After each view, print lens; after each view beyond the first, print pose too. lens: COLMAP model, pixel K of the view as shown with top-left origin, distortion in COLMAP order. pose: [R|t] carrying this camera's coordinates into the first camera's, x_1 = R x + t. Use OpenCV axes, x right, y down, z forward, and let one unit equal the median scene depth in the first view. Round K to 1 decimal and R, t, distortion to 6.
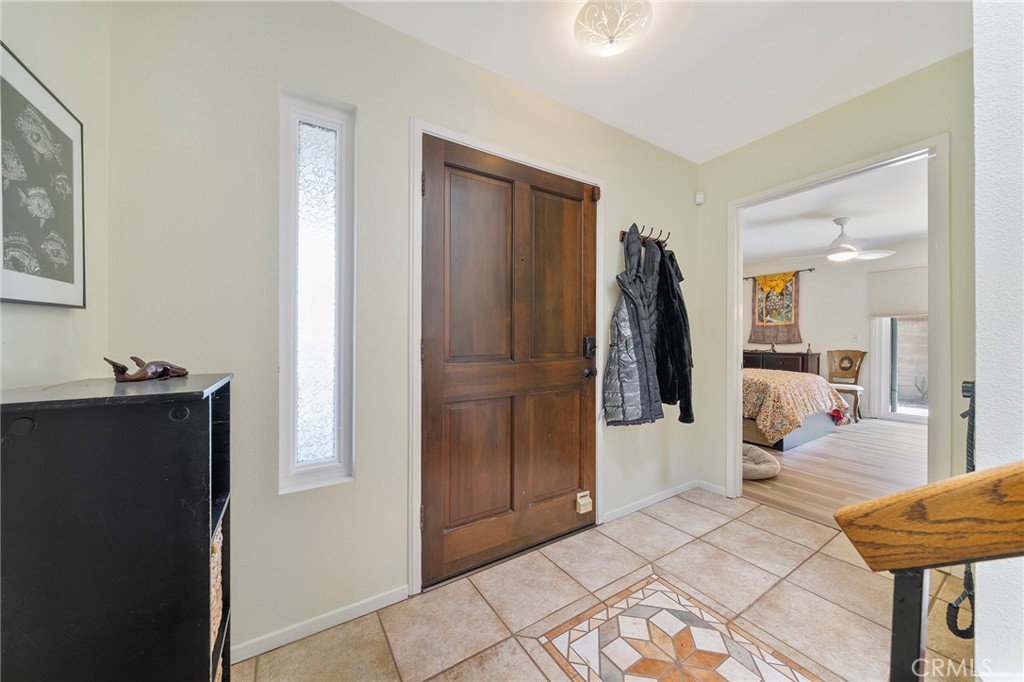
lens RADIAL K [[357.7, 0, 510.7], [0, 357.7, 344.3], [0, 0, 1]] dist [0.000905, -0.001125]
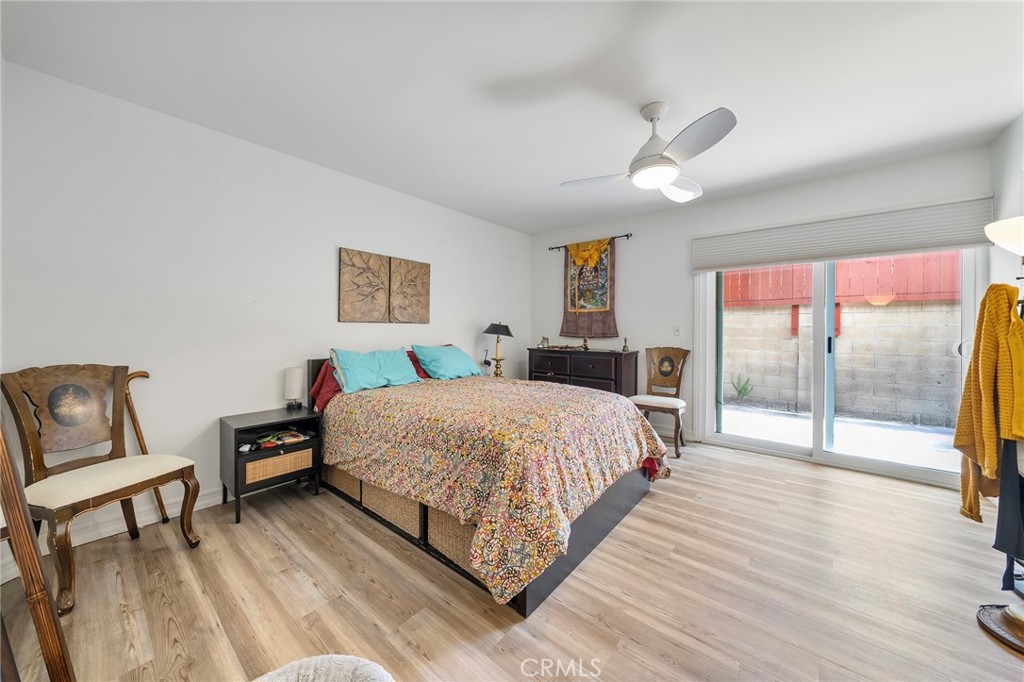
lens RADIAL K [[357.7, 0, 510.7], [0, 357.7, 331.8], [0, 0, 1]] dist [0.000905, -0.001125]
pose [[0.947824, -0.000333, 0.318793, 0.374823], [0.001971, 0.999986, -0.004818, -0.010853], [-0.318787, 0.005195, 0.947812, 0.380959]]
